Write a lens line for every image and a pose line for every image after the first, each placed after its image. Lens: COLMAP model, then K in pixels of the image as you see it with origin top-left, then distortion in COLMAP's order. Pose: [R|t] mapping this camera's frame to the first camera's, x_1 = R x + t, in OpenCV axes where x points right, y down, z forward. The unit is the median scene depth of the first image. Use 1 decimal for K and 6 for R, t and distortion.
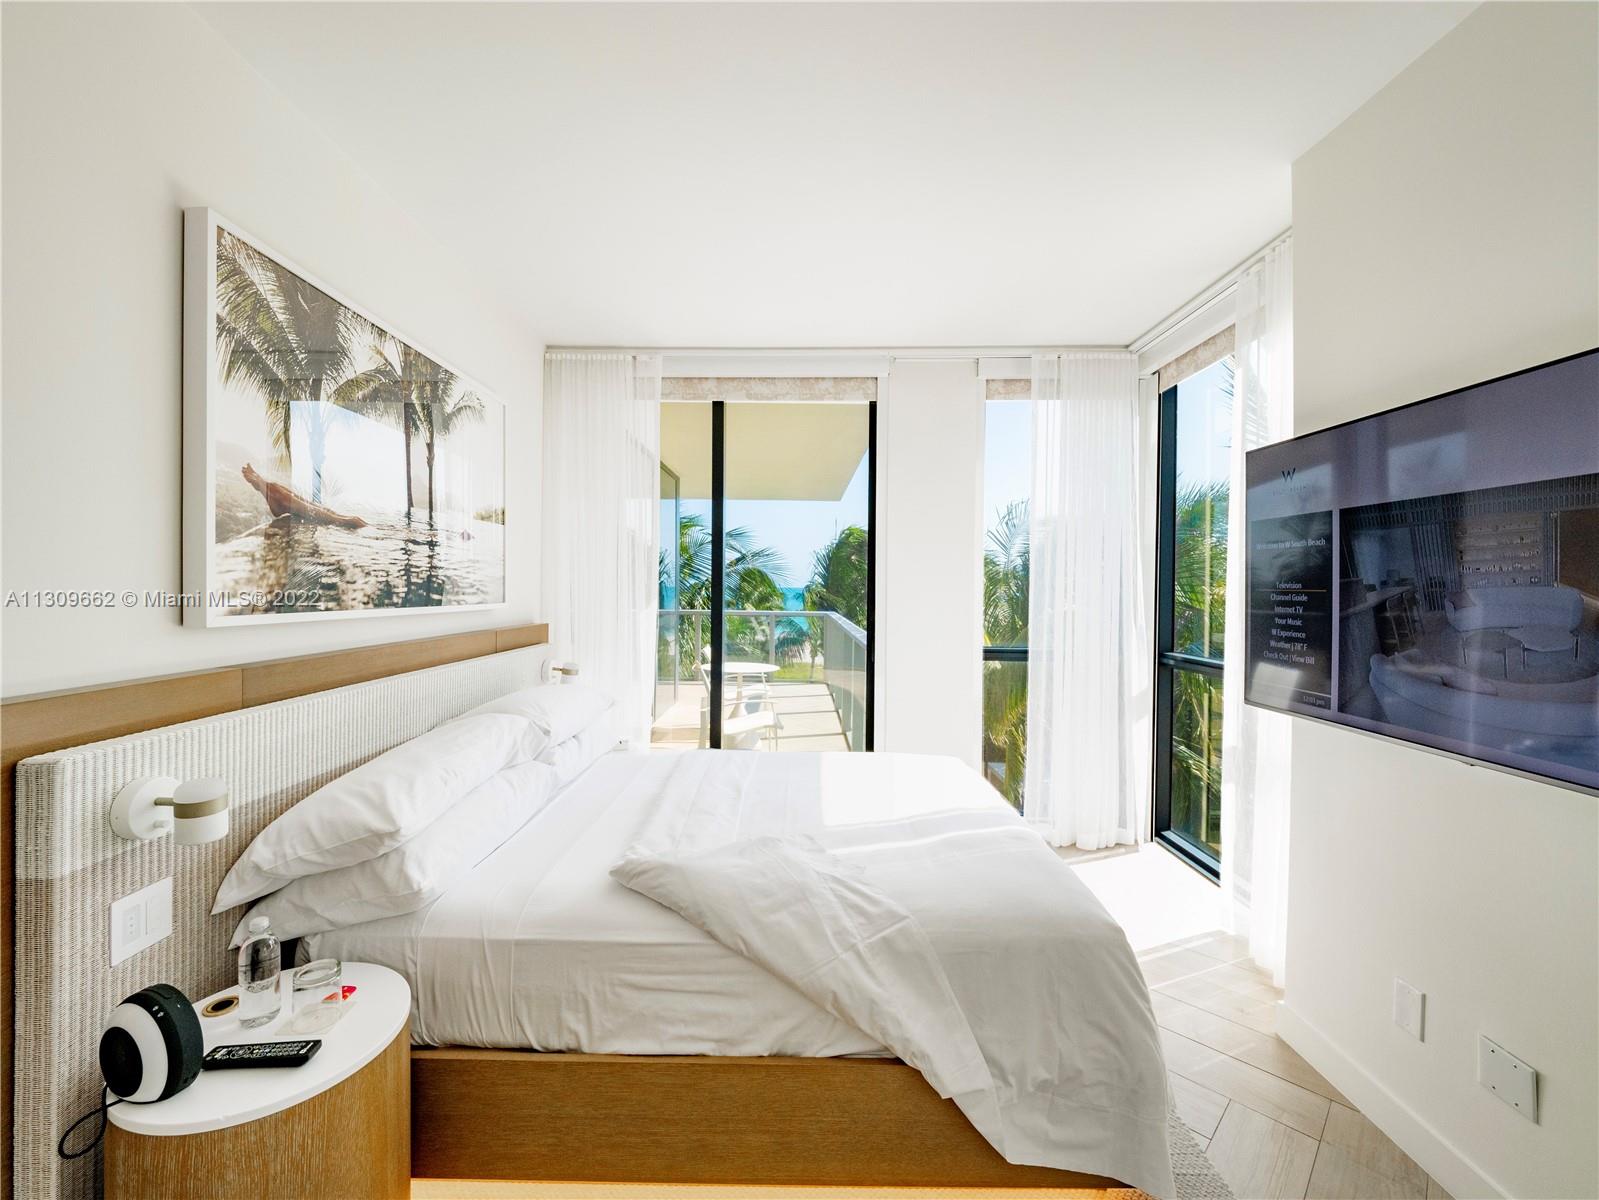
lens RADIAL K [[664.3, 0, 796.5], [0, 664.3, 589.5], [0, 0, 1]] dist [-0.004085, -0.000050]
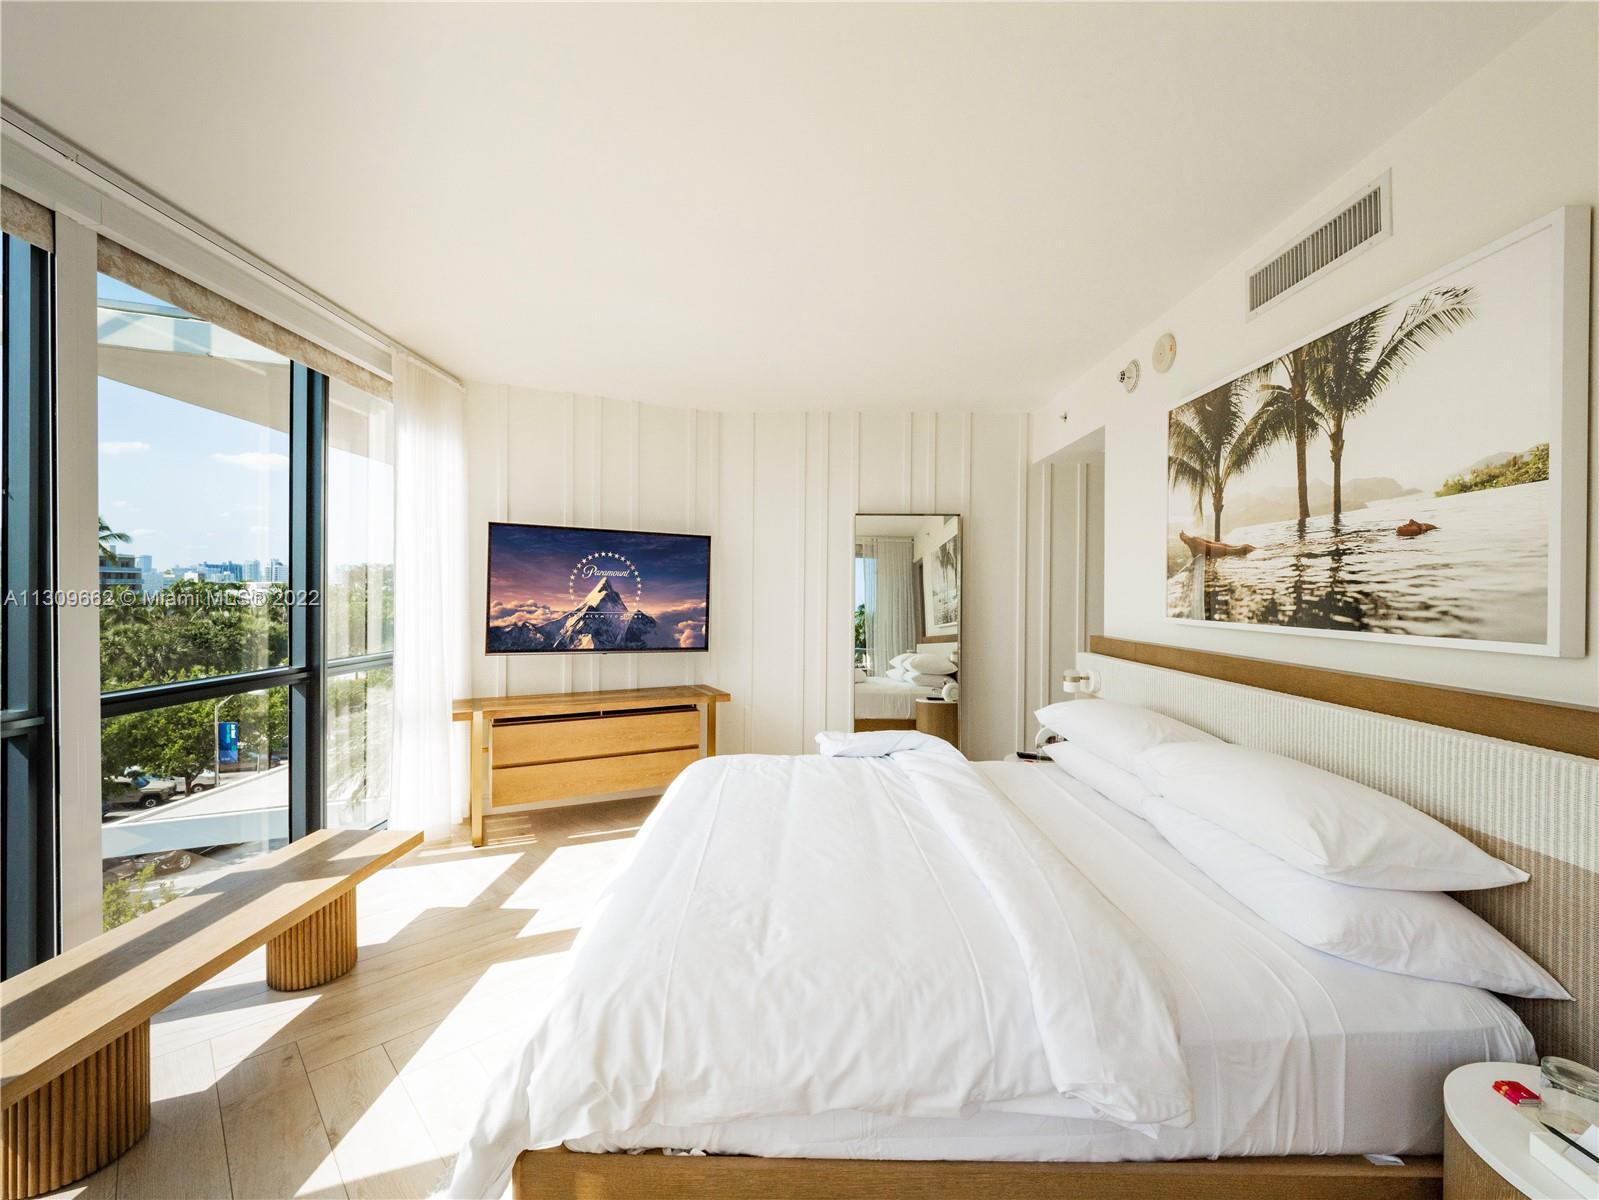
lens RADIAL K [[664.3, 0, 801.4], [0, 664.3, 598.0], [0, 0, 1]] dist [-0.004085, -0.000050]
pose [[-0.999865, -0.016436, -0.000834, 0.117251], [-0.016446, 0.999771, 0.013678, -0.015462], [0.000609, 0.013689, -0.999906, 1.973826]]
